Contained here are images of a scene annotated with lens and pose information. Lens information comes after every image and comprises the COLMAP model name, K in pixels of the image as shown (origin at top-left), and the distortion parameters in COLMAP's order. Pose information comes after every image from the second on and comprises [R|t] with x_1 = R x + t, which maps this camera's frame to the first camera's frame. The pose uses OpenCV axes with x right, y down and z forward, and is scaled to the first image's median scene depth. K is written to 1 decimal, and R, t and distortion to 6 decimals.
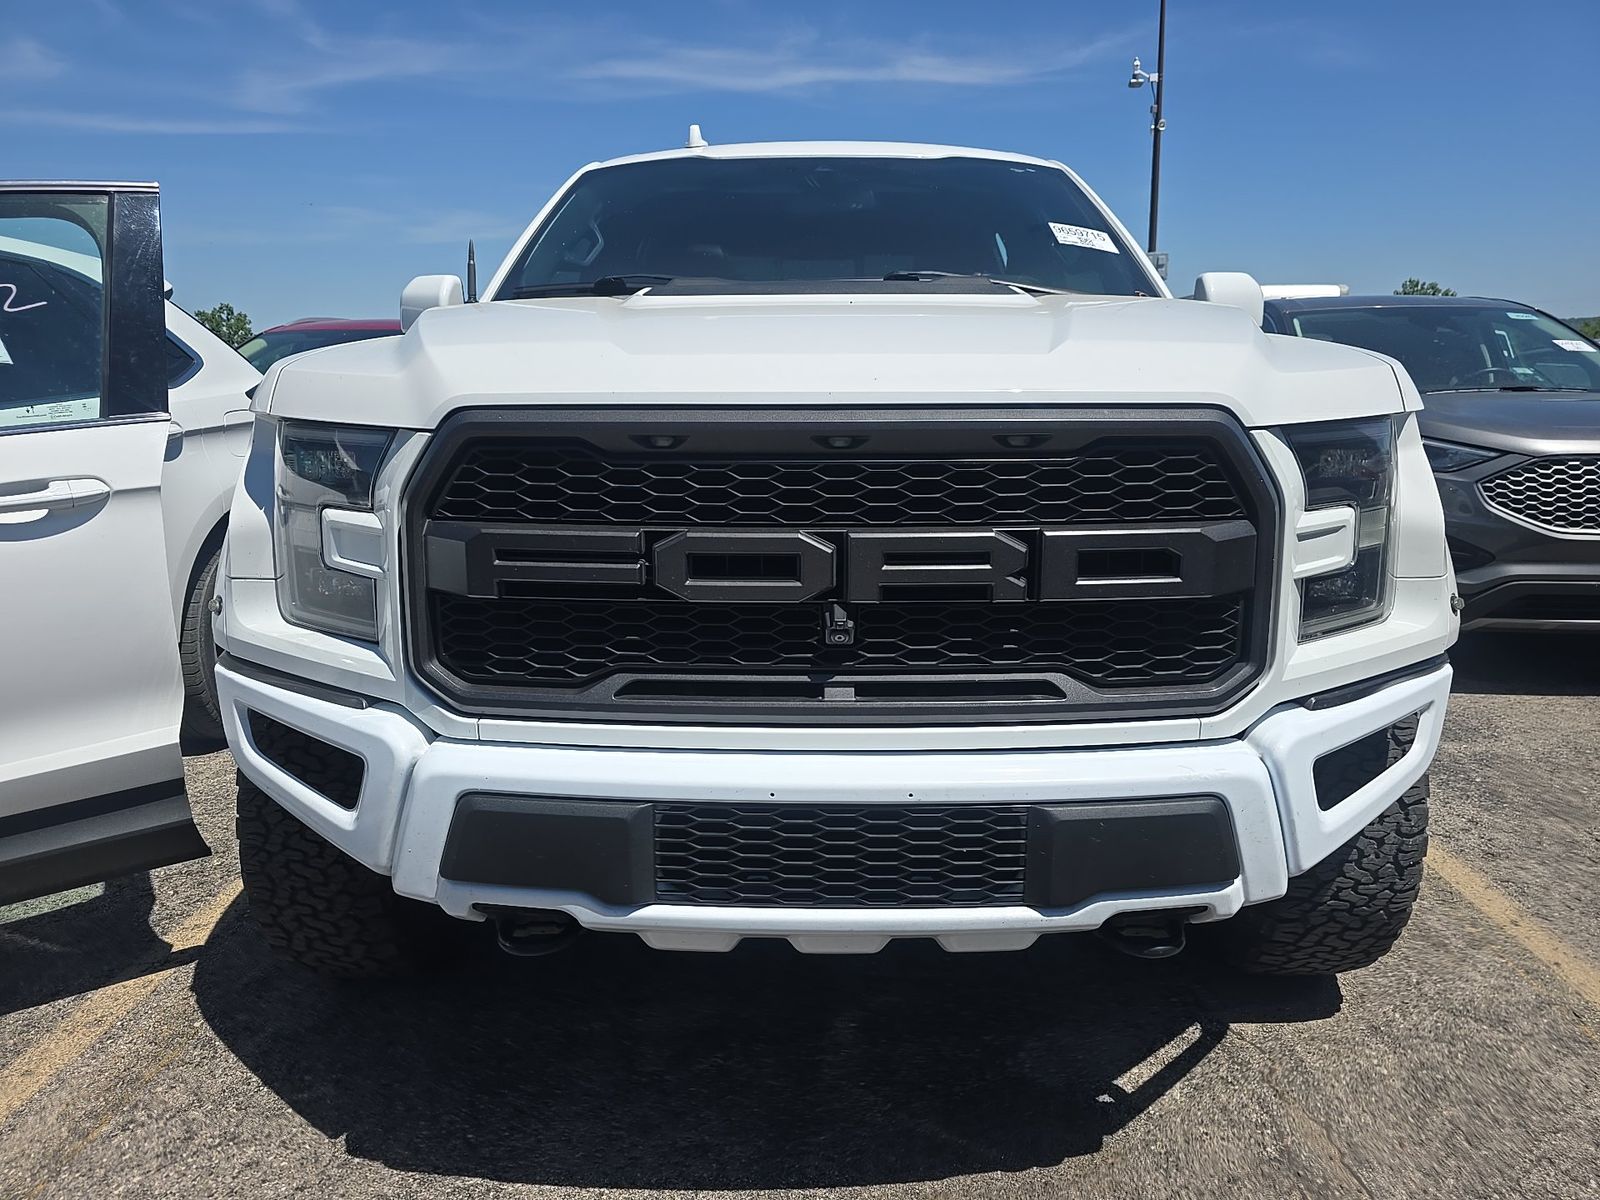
lens RADIAL K [[1066.8, 0, 800.0], [0, 1066.8, 600.0], [0, 0, 1]] dist [0.071568, -0.068648]
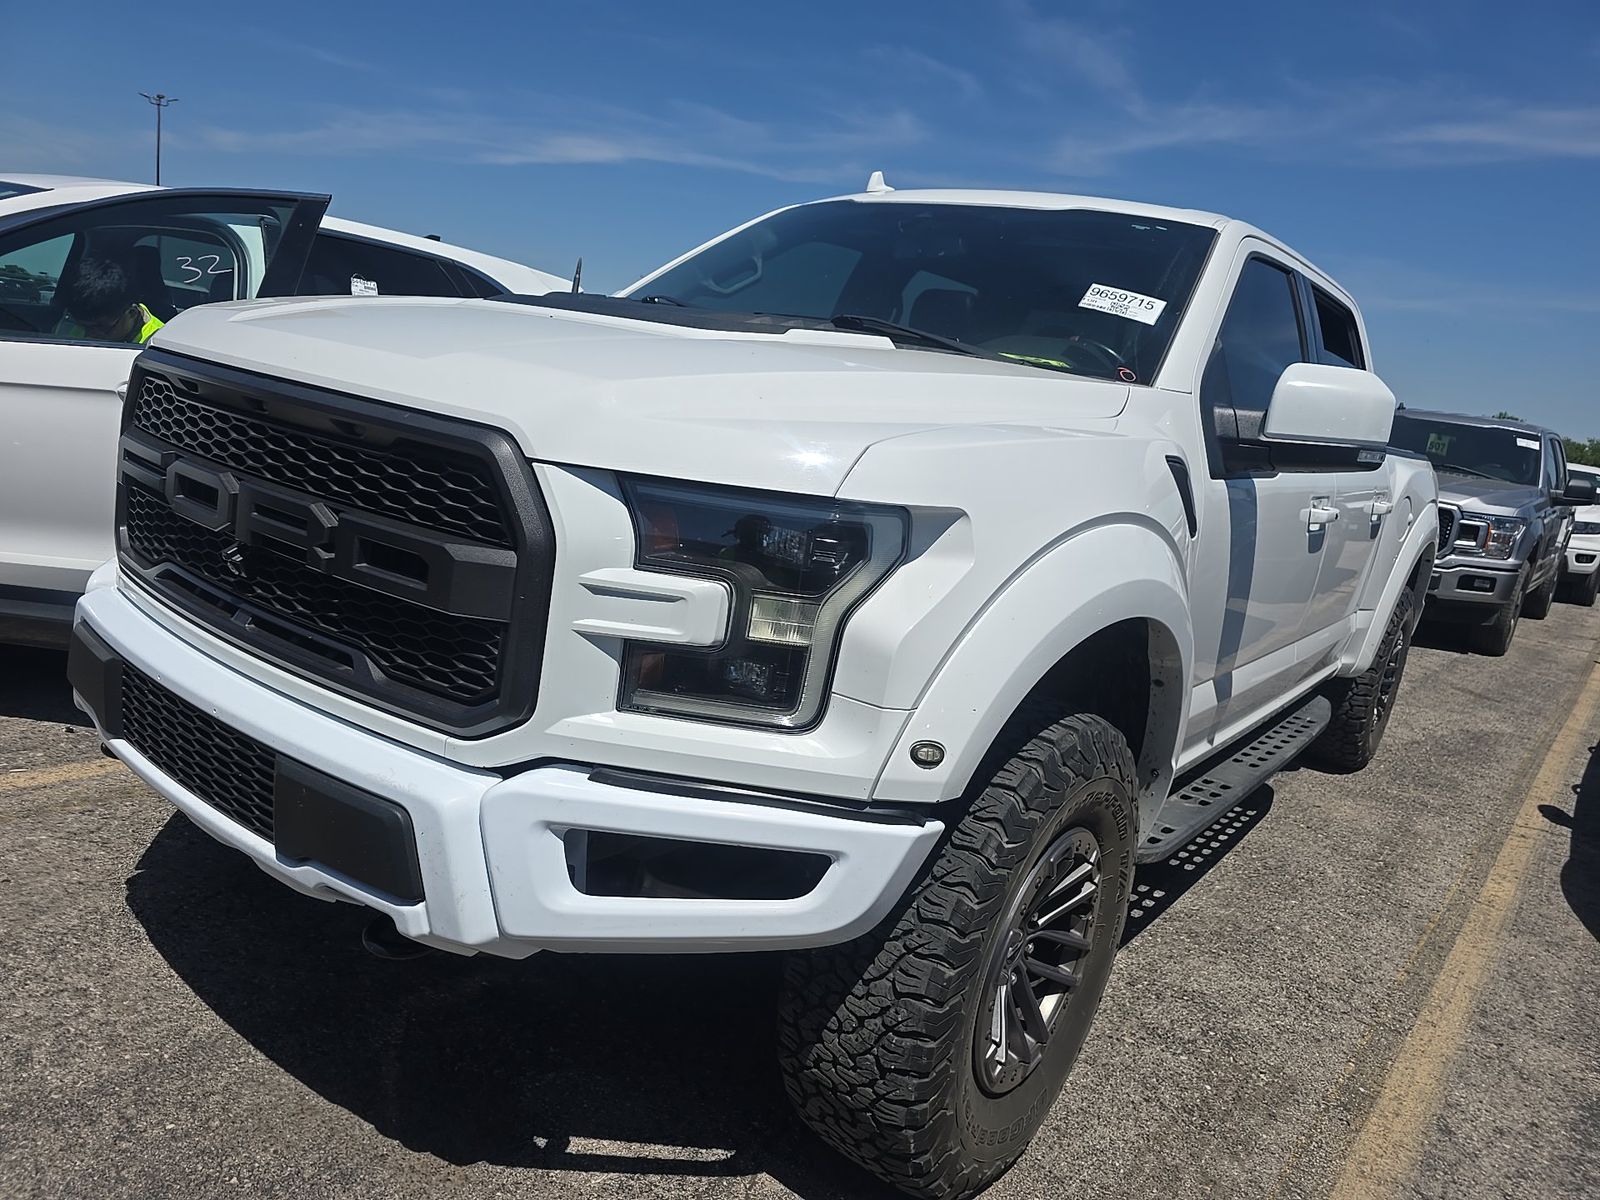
lens RADIAL K [[1066.8, 0, 800.0], [0, 1066.8, 600.0], [0, 0, 1]] dist [0.071568, -0.068648]
pose [[0.794398, 0.240570, -0.557726, 0.869374], [-0.267941, 0.962847, 0.033672, -0.099474], [0.545105, 0.122689, 0.829342, 0.255896]]
